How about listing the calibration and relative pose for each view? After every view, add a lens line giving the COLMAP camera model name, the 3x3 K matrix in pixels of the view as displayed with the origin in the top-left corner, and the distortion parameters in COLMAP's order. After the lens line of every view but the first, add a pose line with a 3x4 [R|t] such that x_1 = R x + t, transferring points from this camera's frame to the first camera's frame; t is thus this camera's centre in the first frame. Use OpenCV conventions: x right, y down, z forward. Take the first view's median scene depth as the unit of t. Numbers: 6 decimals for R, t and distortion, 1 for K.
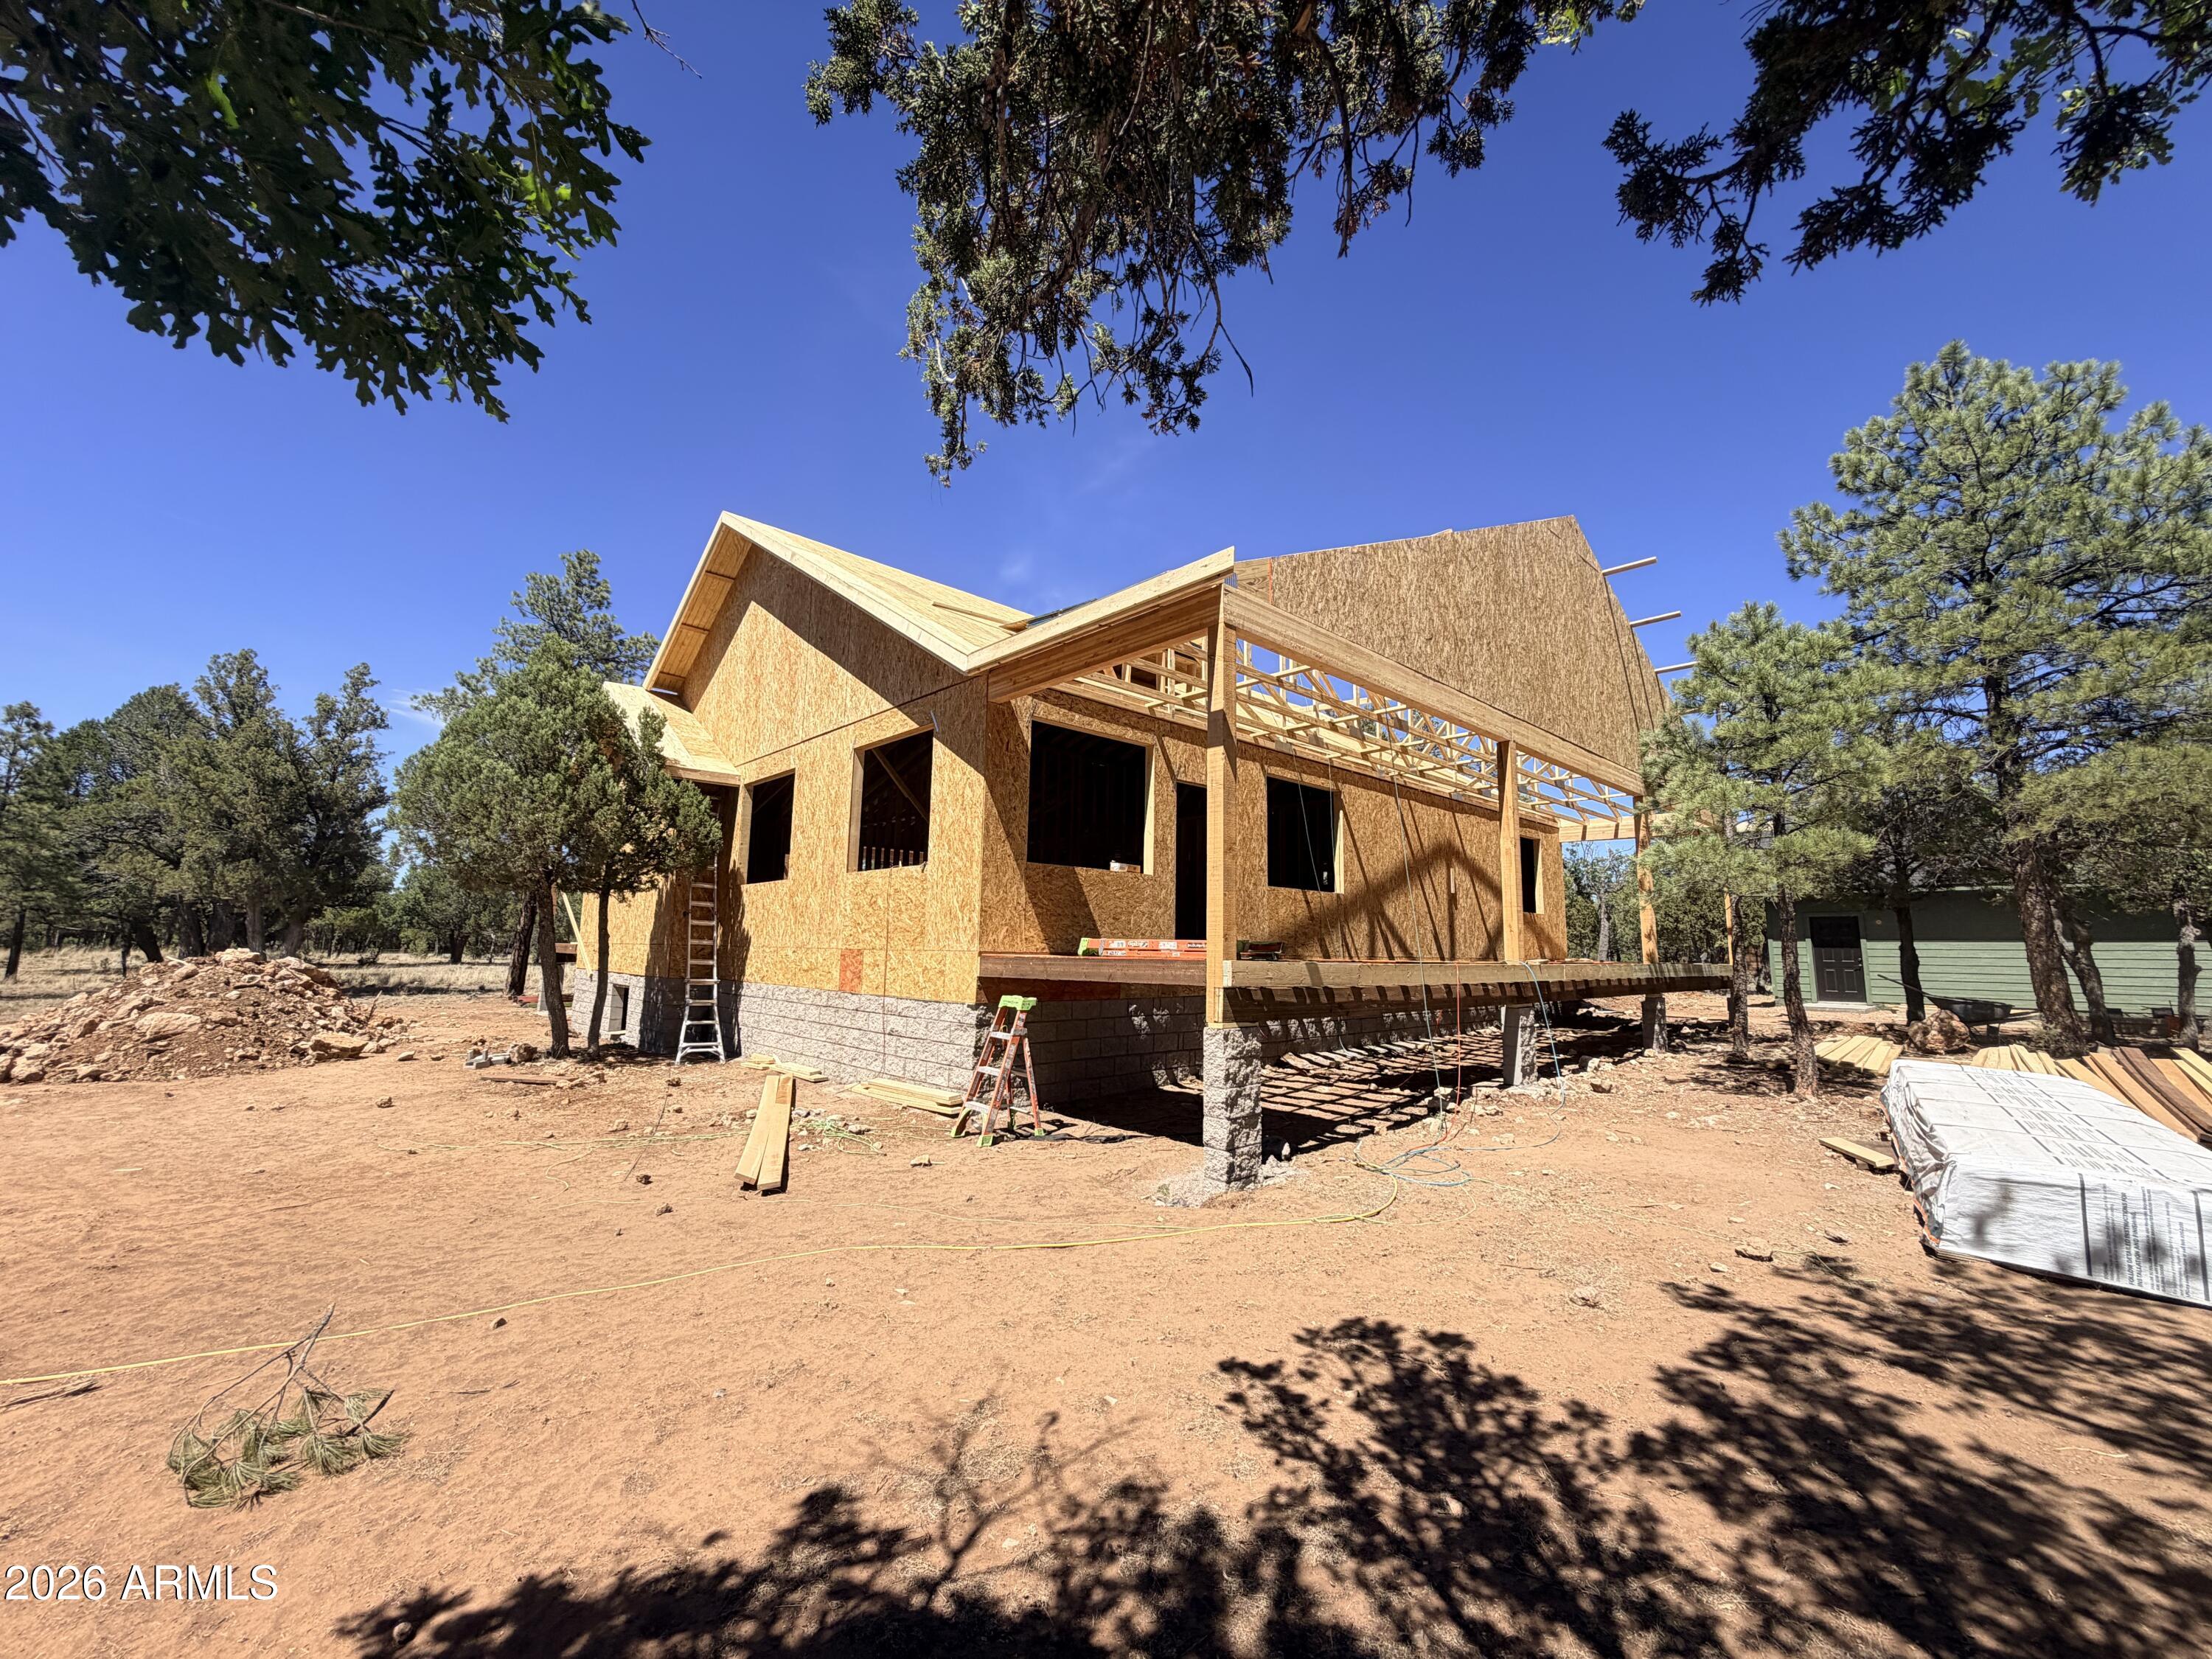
lens RADIAL K [[881.7, 0, 1106.0], [0, 881.7, 829.5], [0, 0, 1]] dist [-0.011842, 0.004056]
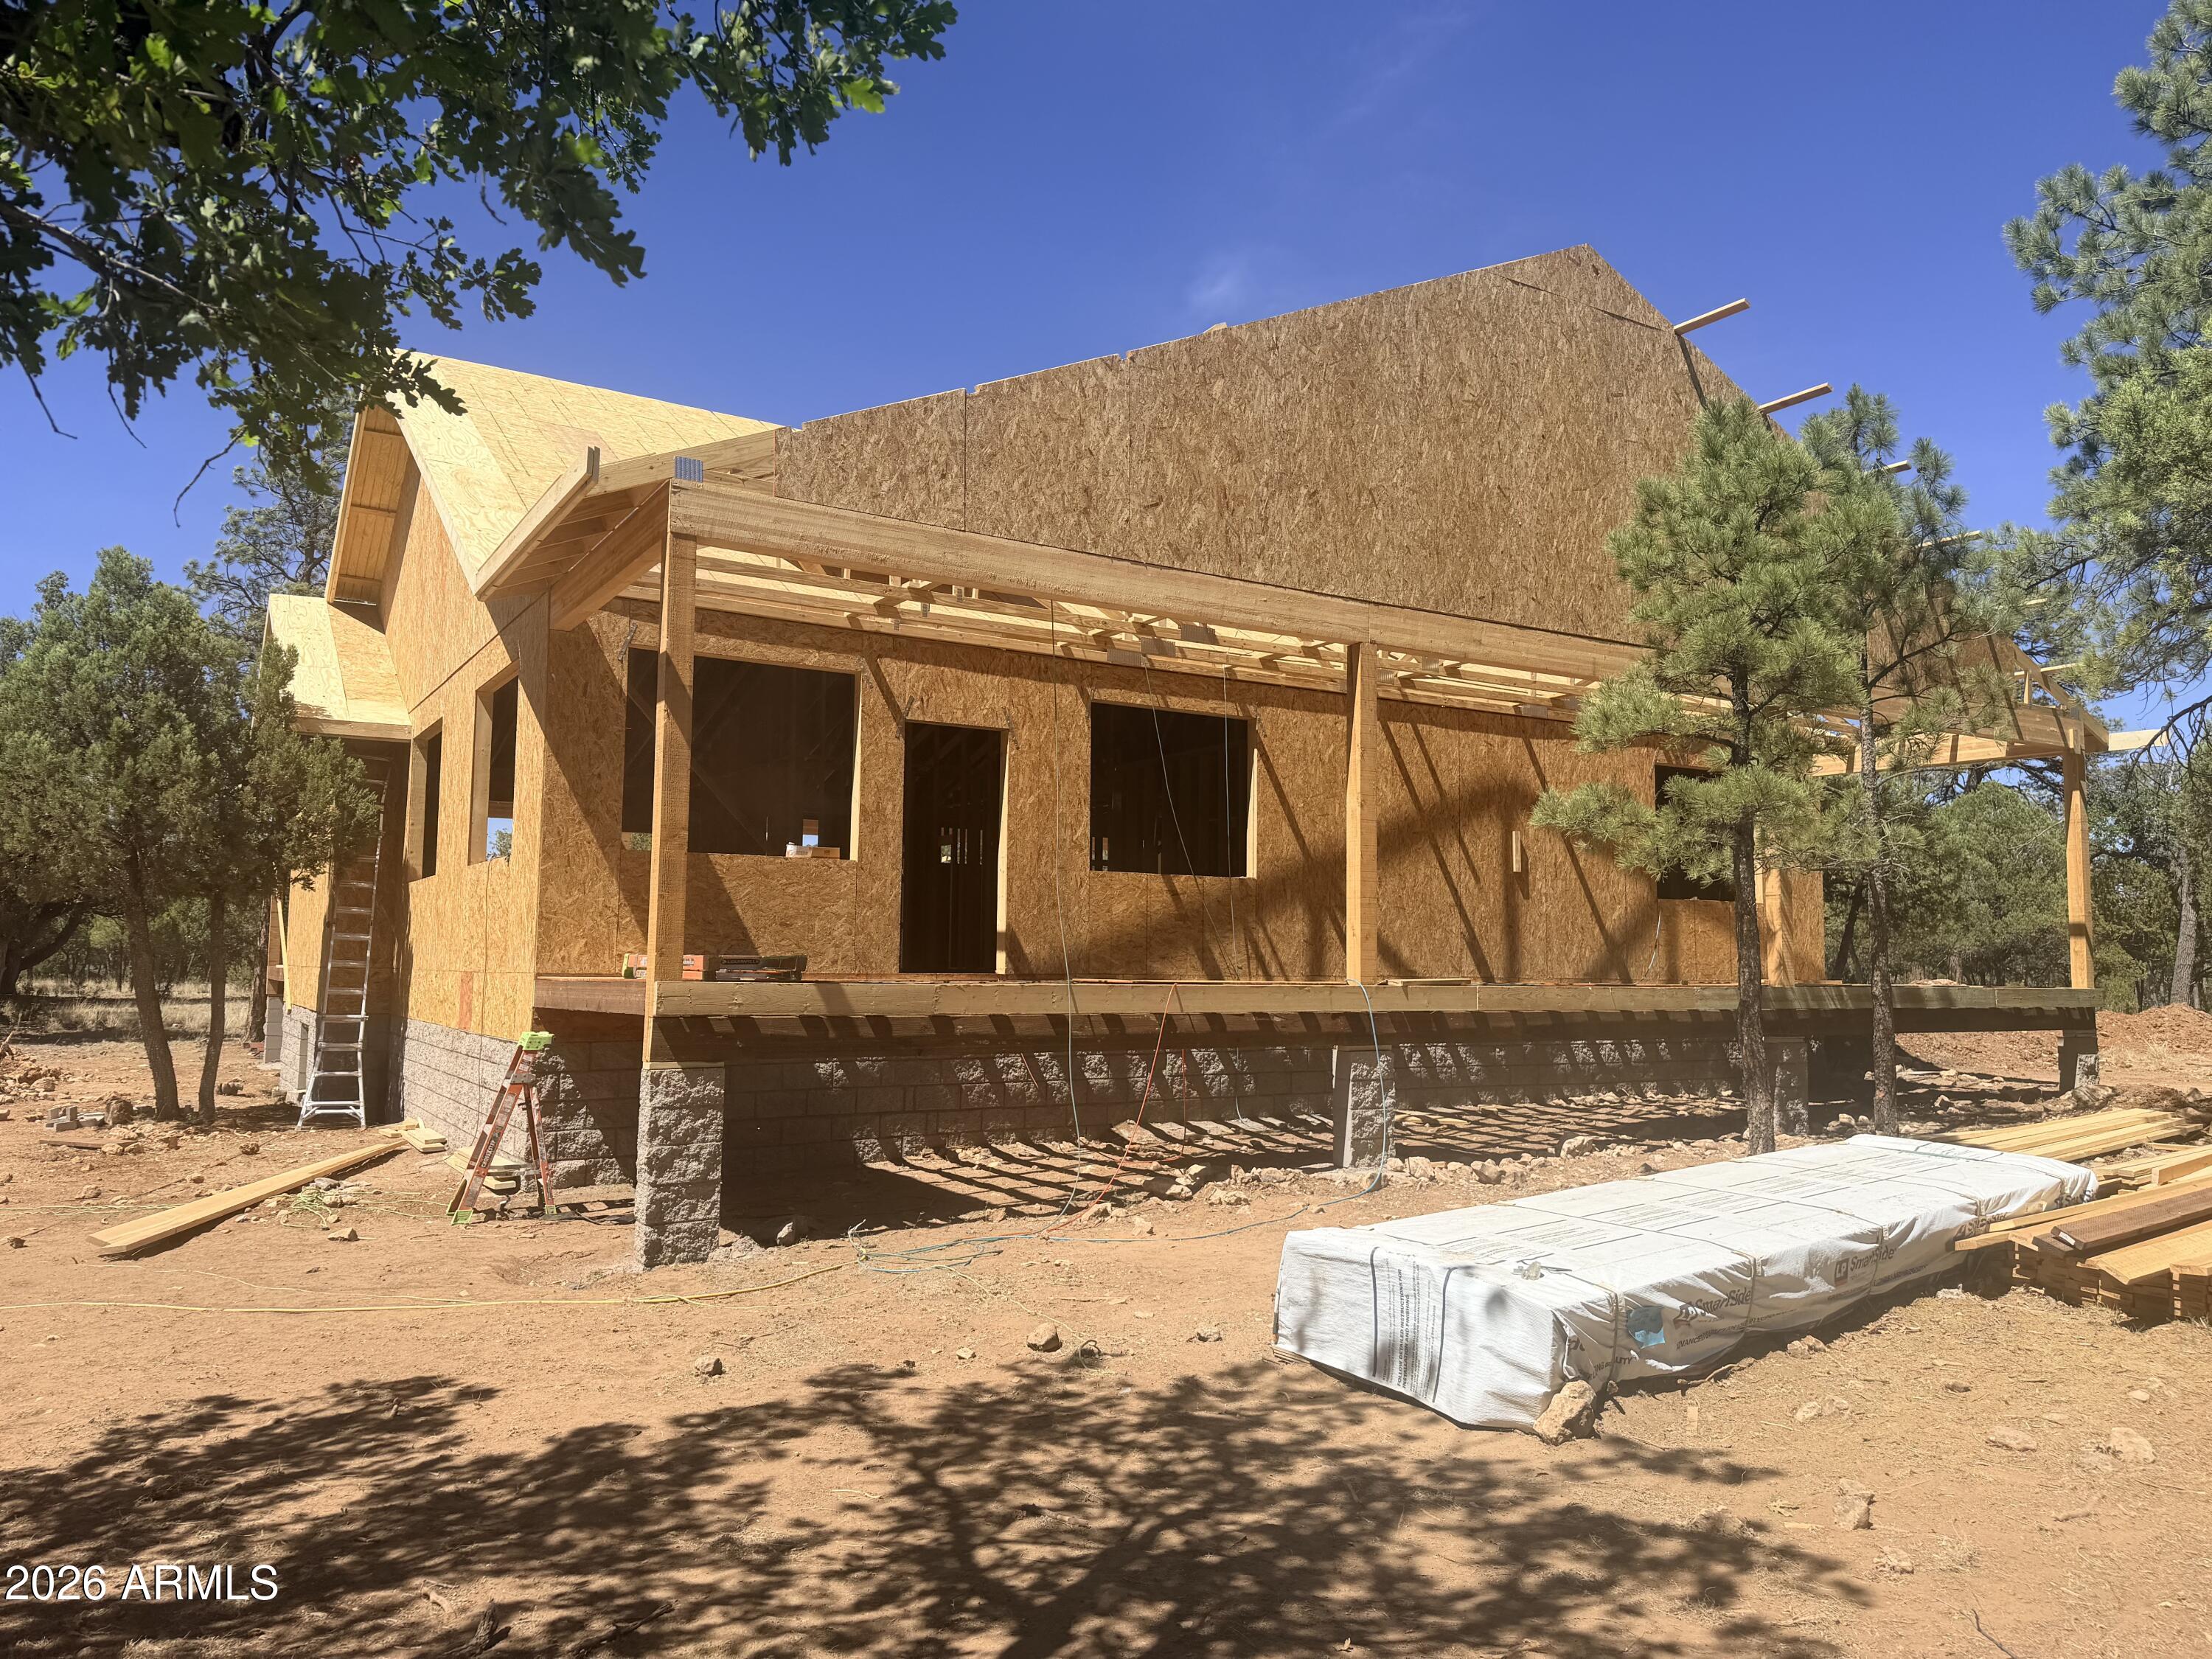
lens RADIAL K [[1544.5, 0, 1106.0], [0, 1544.5, 829.5], [0, 0, 1]] dist [0.036929, -0.047599]
pose [[0.982326, -0.024311, -0.185593, 0.783588], [0.032732, 0.998562, 0.042448, -0.029435], [0.184294, -0.047773, 0.981709, -0.254406]]
